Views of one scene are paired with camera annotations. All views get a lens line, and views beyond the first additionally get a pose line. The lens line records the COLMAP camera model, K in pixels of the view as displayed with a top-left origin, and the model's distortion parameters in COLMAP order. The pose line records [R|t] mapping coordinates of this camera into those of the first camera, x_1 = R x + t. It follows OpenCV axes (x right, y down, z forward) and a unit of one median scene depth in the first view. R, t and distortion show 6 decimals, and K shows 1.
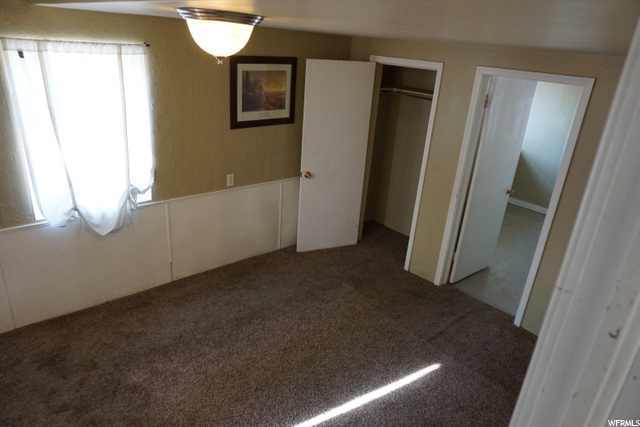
lens RADIAL K [[434.4, 0, 318.3], [0, 434.4, 216.9], [0, 0, 1]] dist [-0.044960, 0.028844]
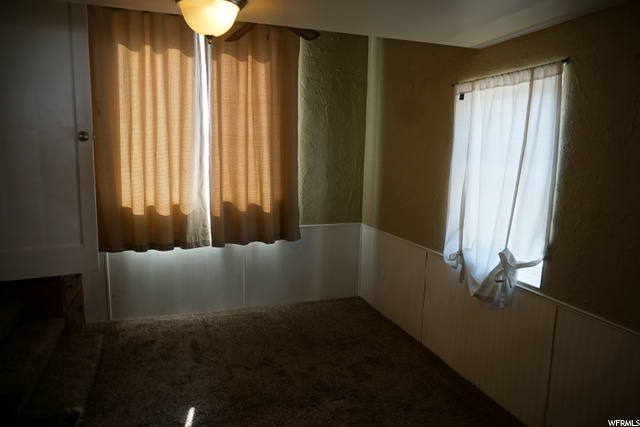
lens RADIAL K [[434.4, 0, 318.3], [0, 434.4, 216.9], [0, 0, 1]] dist [-0.044960, 0.028844]
pose [[-0.395193, 0.052276, -0.917110, 0.420866], [-0.389406, 0.894702, 0.218798, -0.178454], [0.831977, 0.443595, -0.333223, 1.053718]]
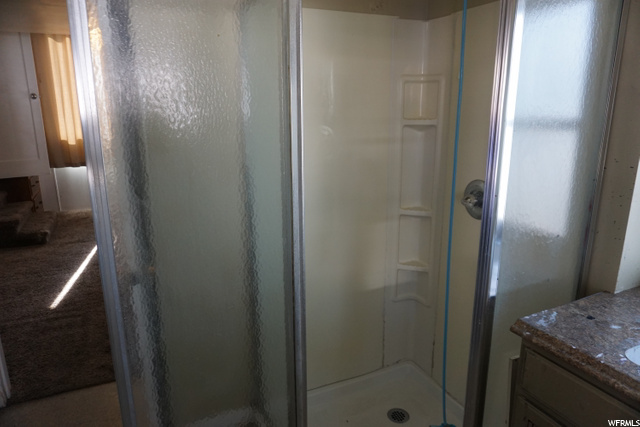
lens RADIAL K [[434.4, 0, 318.3], [0, 434.4, 216.9], [0, 0, 1]] dist [-0.044960, 0.028844]
pose [[-0.295461, 0.164631, -0.941063, 1.170240], [-0.374208, 0.886387, 0.272554, -0.413789], [0.879017, 0.432683, -0.200287, 1.851559]]
